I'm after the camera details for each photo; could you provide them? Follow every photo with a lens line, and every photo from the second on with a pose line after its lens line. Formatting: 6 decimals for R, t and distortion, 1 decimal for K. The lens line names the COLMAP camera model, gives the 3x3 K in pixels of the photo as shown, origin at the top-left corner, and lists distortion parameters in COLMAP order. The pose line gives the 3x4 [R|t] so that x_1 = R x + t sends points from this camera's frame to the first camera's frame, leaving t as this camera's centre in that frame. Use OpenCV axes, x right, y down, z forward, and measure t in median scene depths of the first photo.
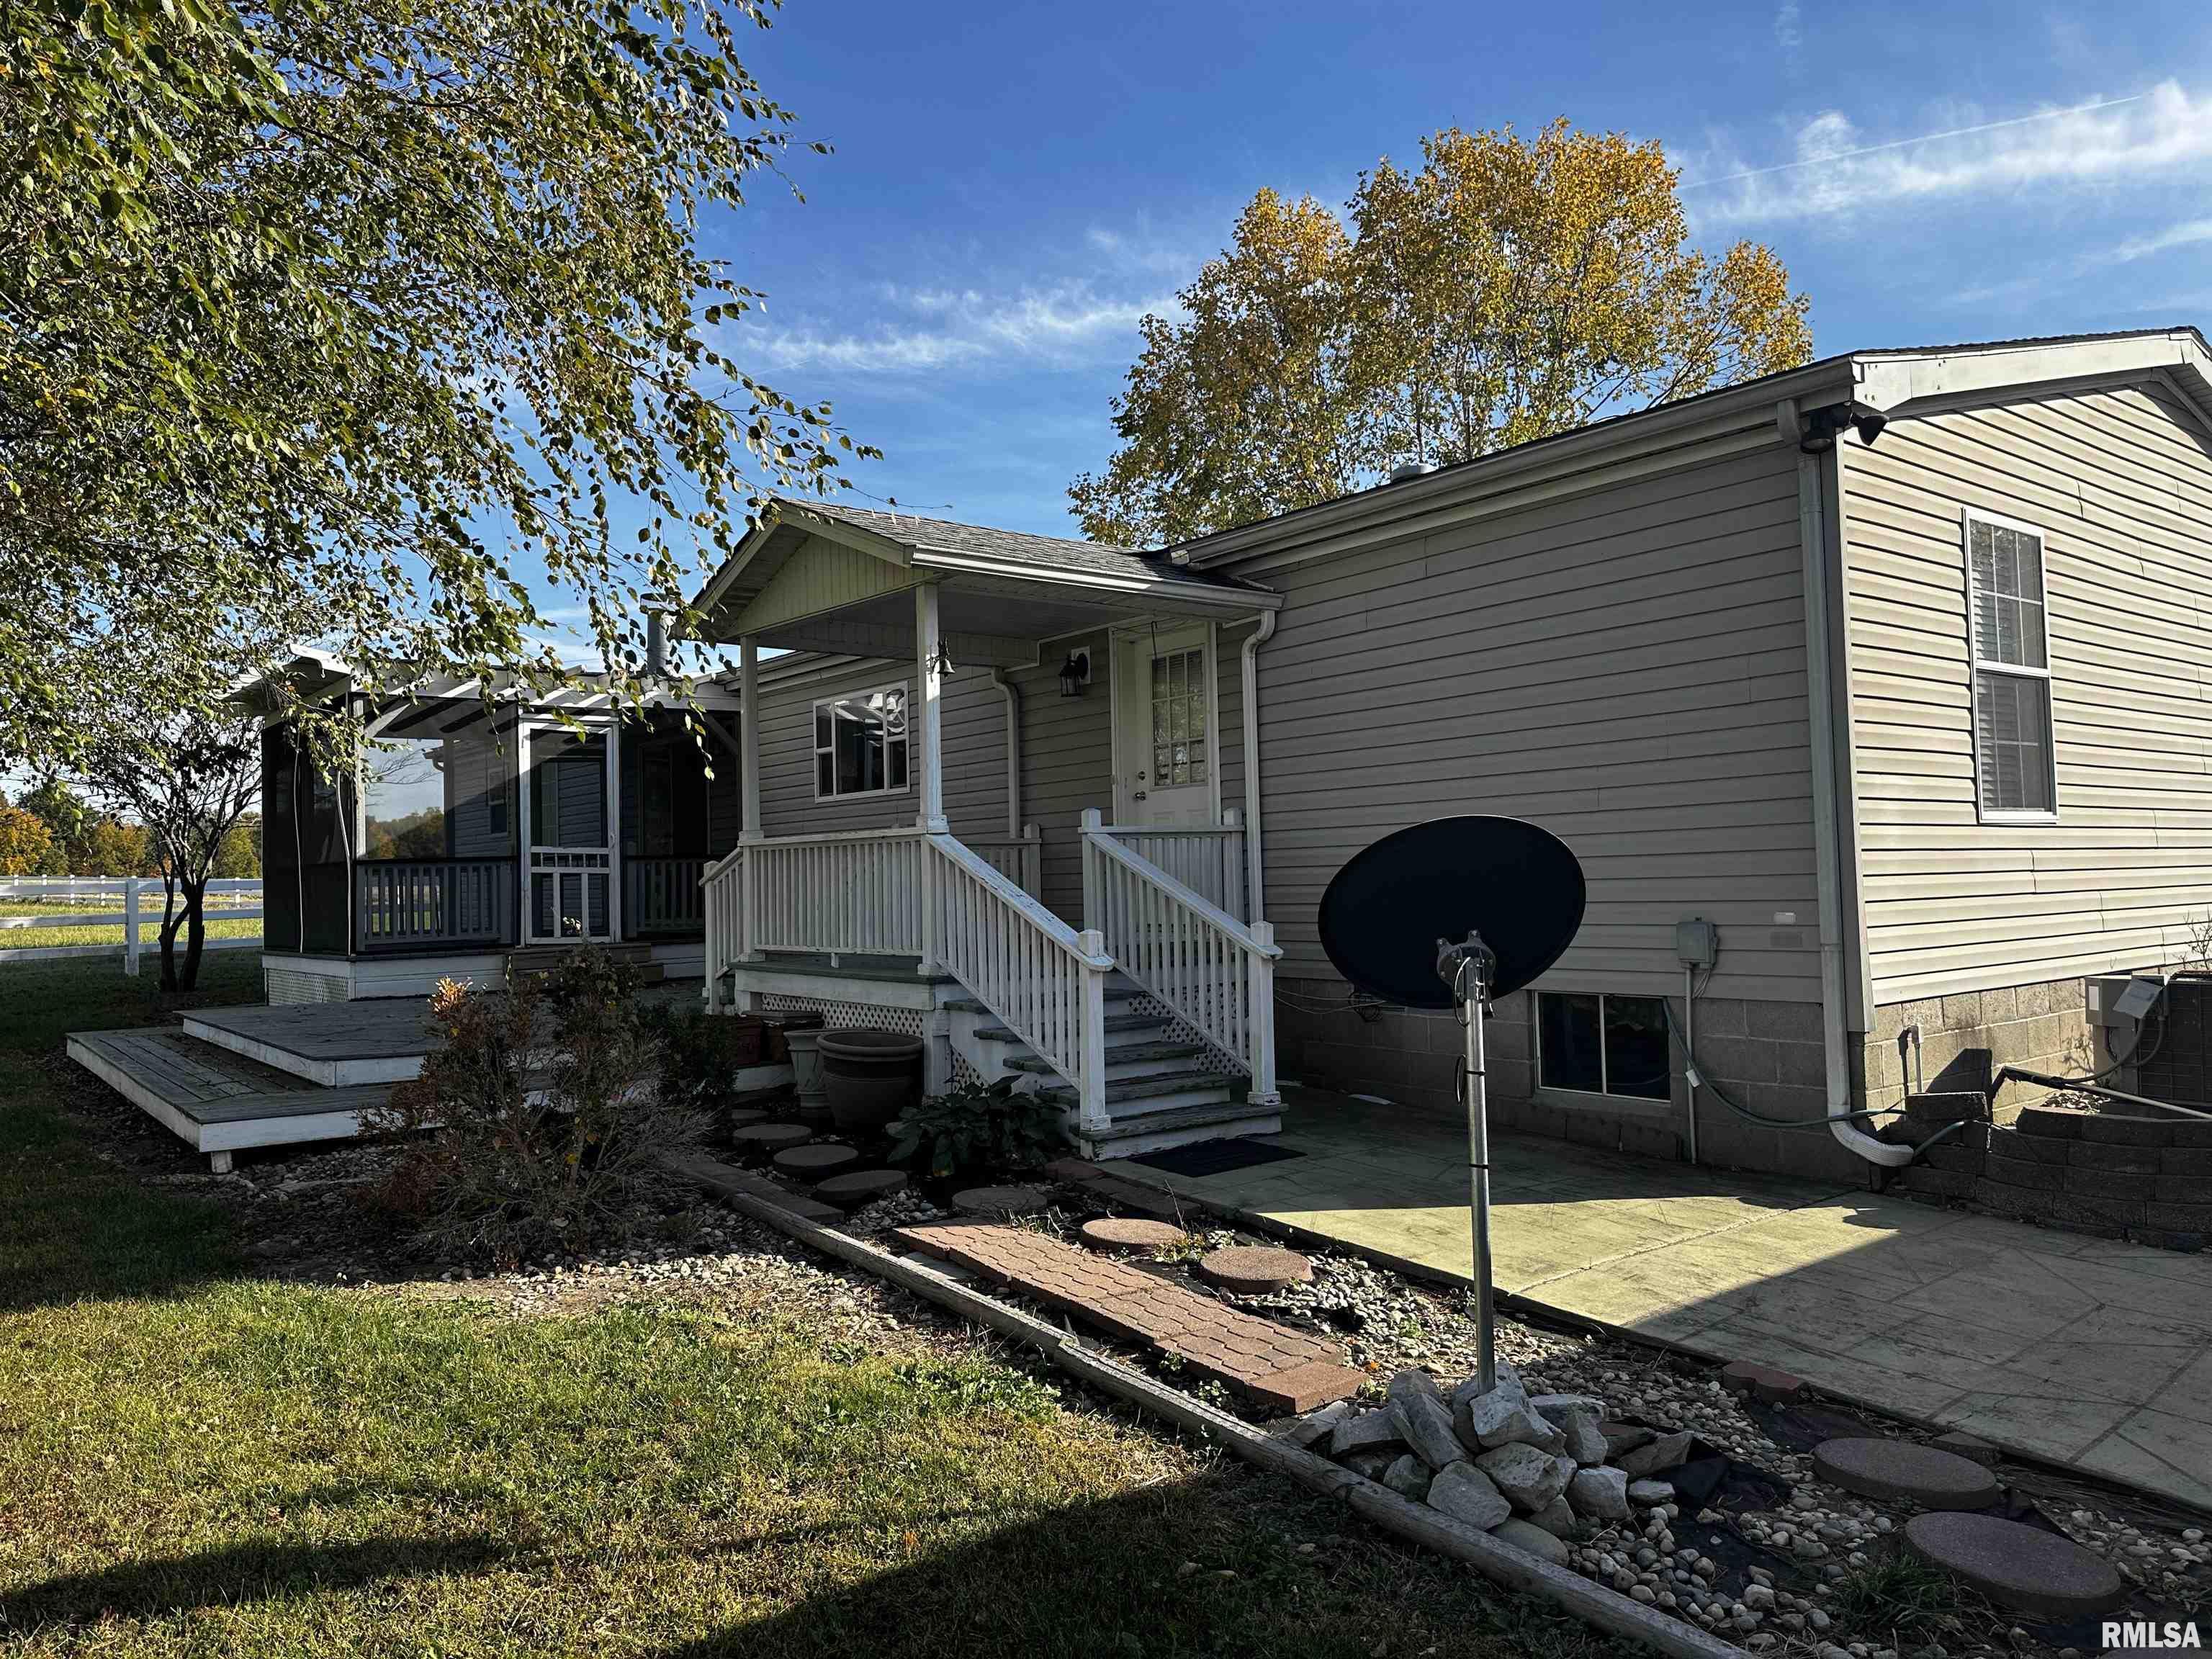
lens RADIAL K [[1561.4, 0, 1109.9], [0, 1561.4, 822.1], [0, 0, 1]] dist [0.009715, -0.002118]
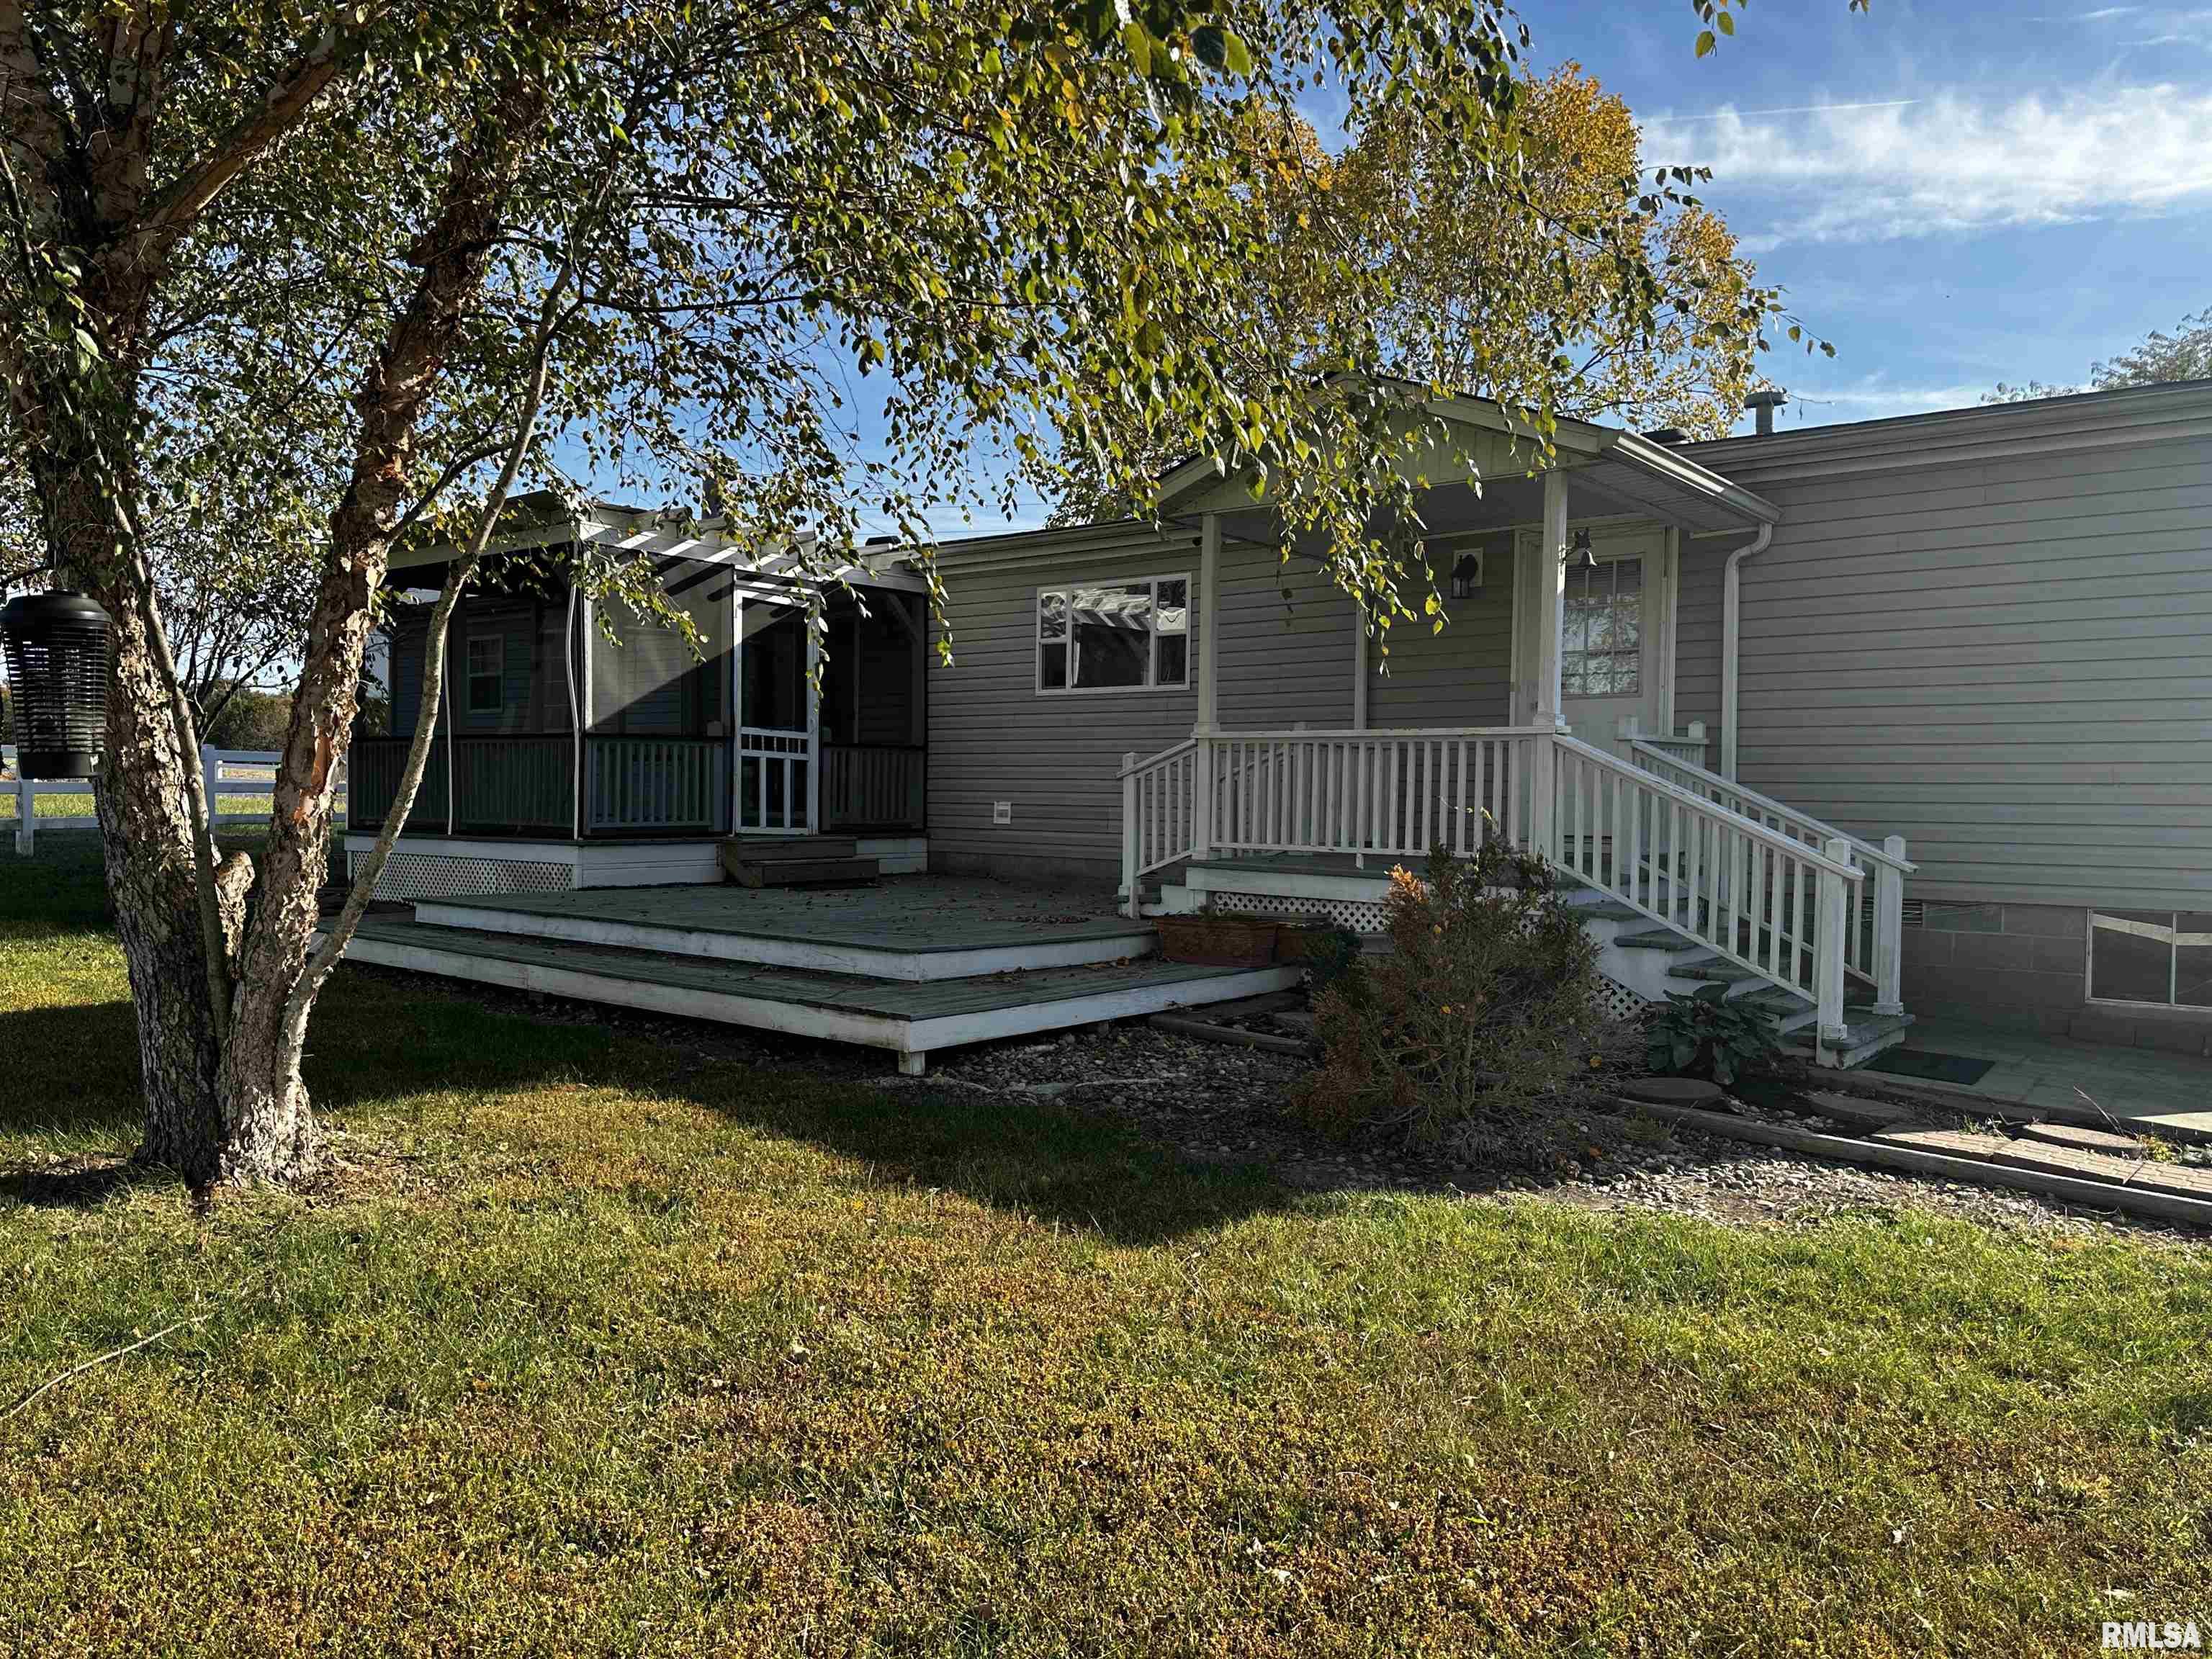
lens RADIAL K [[1561.4, 0, 1102.3], [0, 1561.4, 838.2], [0, 0, 1]] dist [0.009715, -0.002118]
pose [[0.981205, 0.034313, 0.189891, -0.334878], [-0.046332, 0.997169, 0.059217, 0.016743], [-0.187322, -0.066902, 0.980018, 0.063060]]
